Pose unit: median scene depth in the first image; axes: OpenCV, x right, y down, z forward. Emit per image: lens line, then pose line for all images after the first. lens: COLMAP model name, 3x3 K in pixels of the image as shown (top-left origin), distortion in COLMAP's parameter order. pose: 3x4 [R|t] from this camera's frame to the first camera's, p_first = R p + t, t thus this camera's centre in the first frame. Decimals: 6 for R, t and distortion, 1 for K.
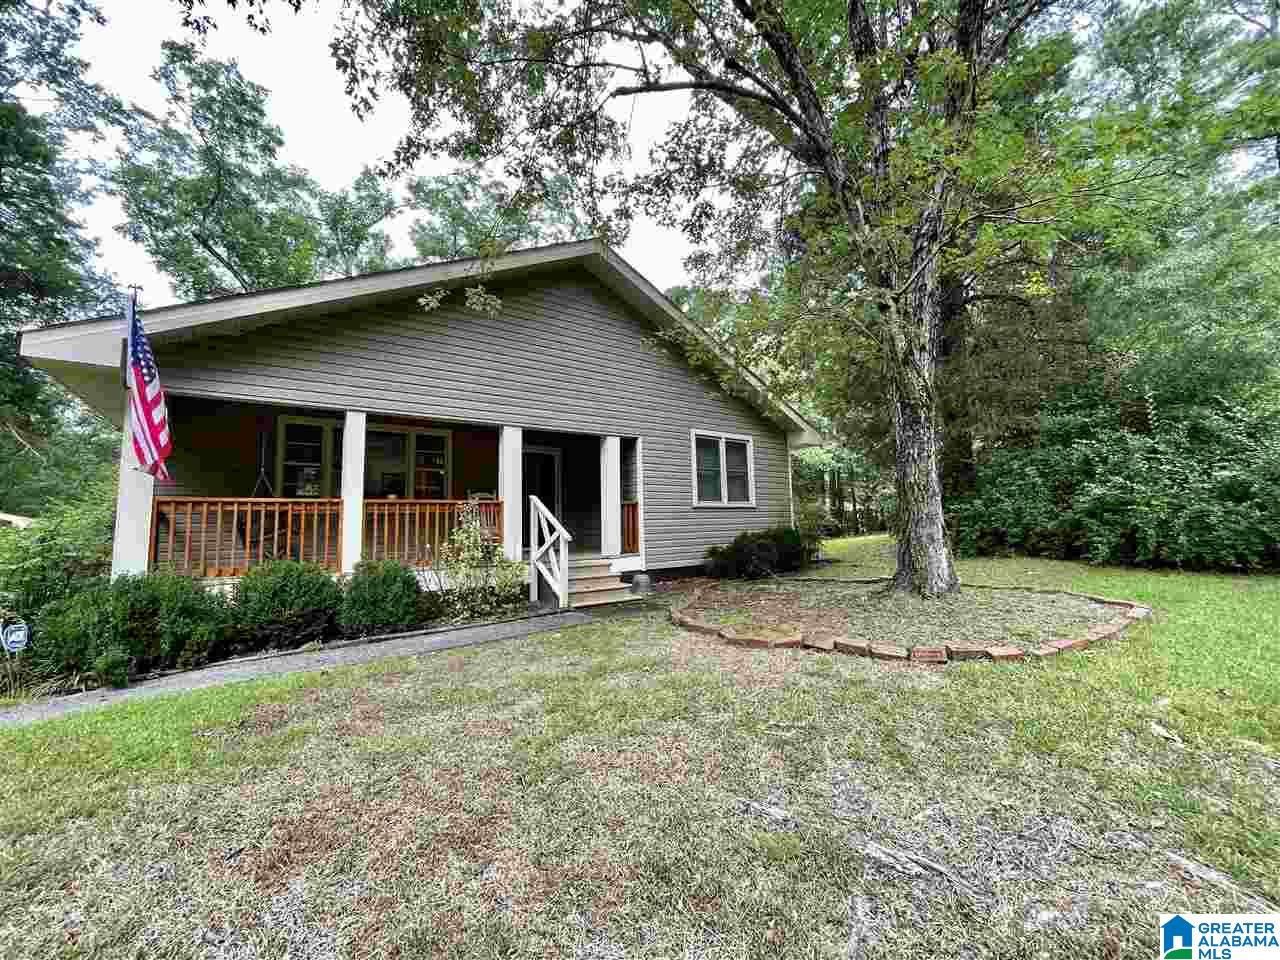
lens RADIAL K [[518.2, 0, 640.8], [0, 518.2, 477.0], [0, 0, 1]] dist [-0.006575, 0.001880]
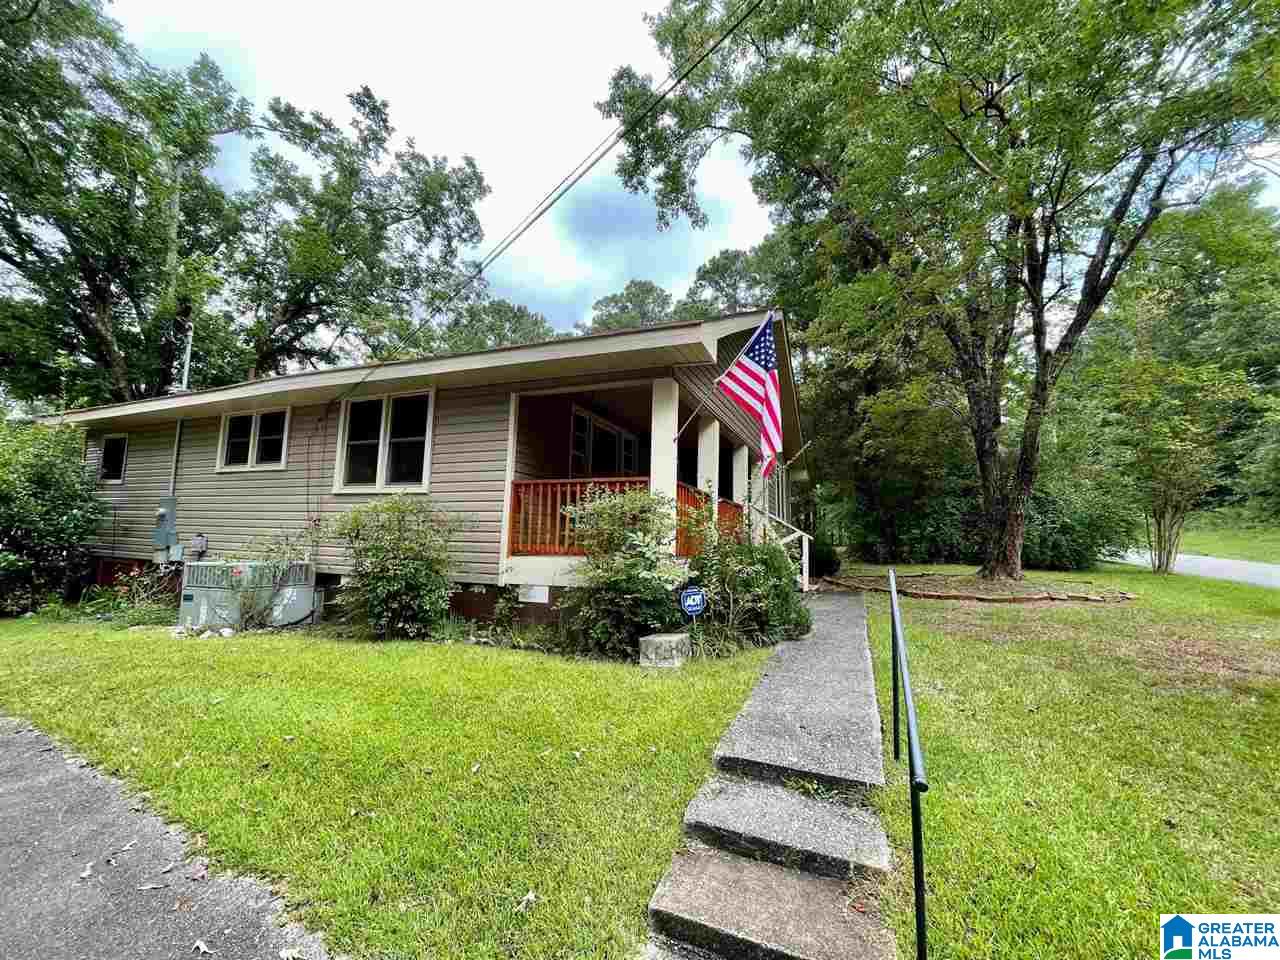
lens RADIAL K [[518.2, 0, 637.4], [0, 518.2, 479.4], [0, 0, 1]] dist [-0.006575, 0.001880]
pose [[0.868905, 0.101027, 0.484558, -1.211462], [-0.086823, 0.994880, -0.051735, 0.071038], [-0.487304, 0.002882, 0.873228, 0.039418]]
